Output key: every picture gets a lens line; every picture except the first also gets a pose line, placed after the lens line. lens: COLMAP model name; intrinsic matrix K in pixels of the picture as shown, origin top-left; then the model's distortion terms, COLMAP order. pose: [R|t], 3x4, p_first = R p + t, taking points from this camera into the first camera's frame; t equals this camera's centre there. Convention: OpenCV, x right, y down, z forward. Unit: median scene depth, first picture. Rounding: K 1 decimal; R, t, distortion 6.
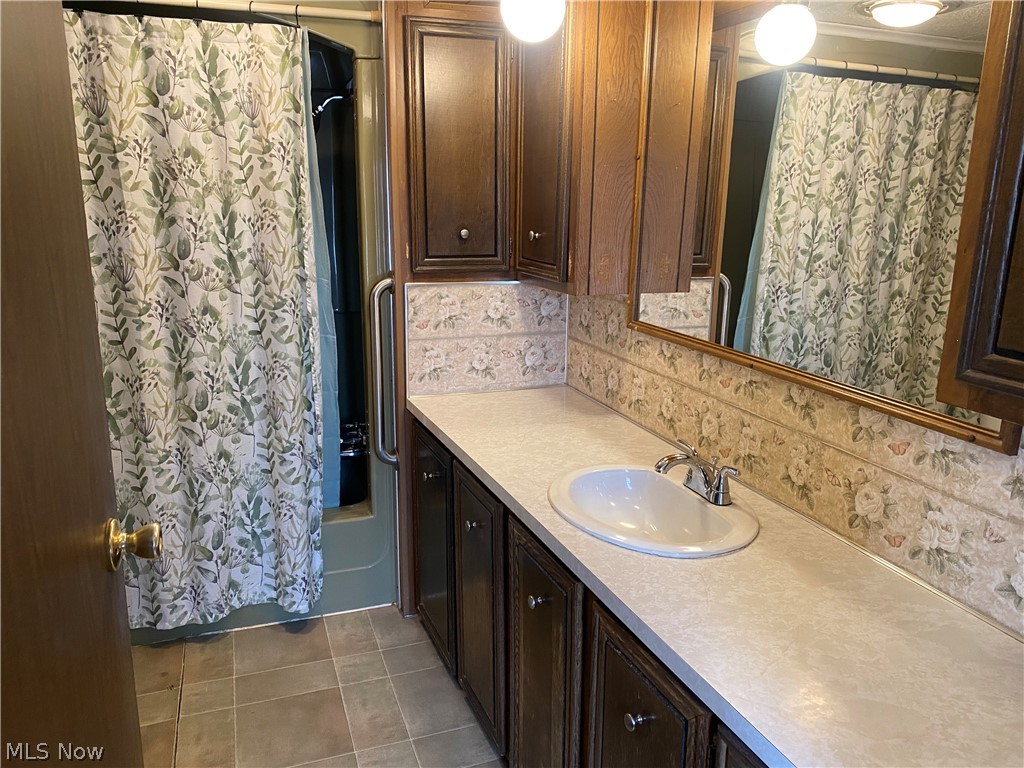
lens RADIAL K [[783.6, 0, 501.7], [0, 783.6, 362.3], [0, 0, 1]] dist [-0.015889, 0.039022]
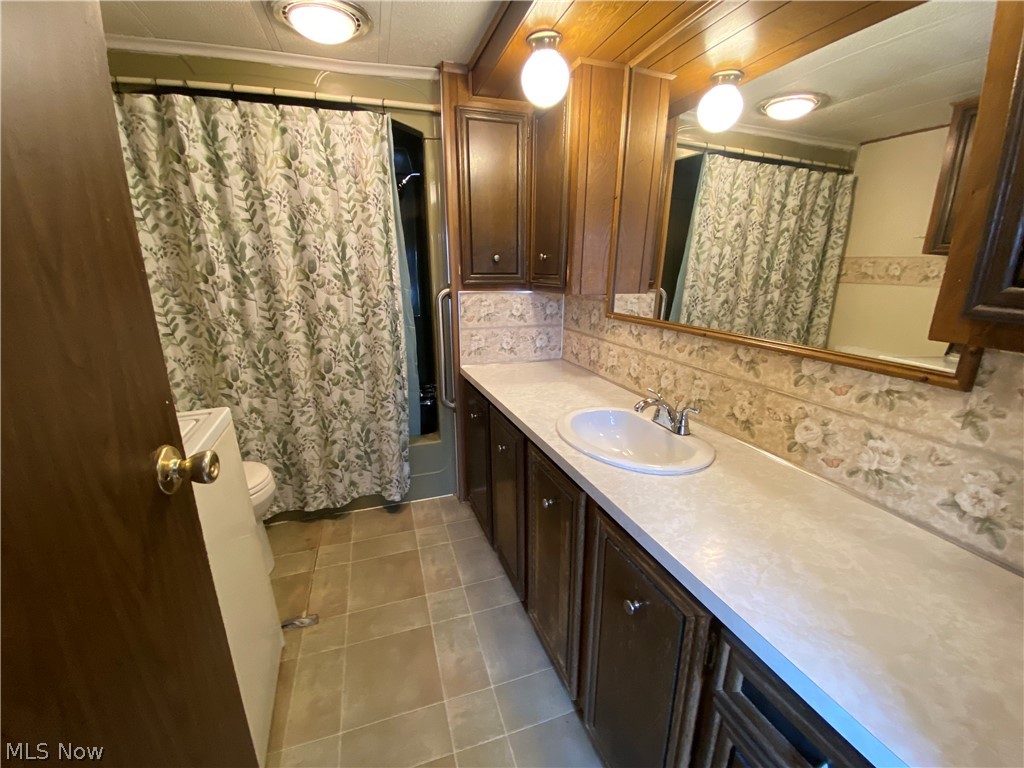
lens RADIAL K [[416.2, 0, 504.6], [0, 416.2, 377.0], [0, 0, 1]] dist [-0.008439, -0.002399]
pose [[0.999486, -0.001493, -0.032021, -0.007141], [0.002859, 0.999085, 0.042673, 0.035193], [0.031928, -0.042742, 0.998576, 0.191602]]
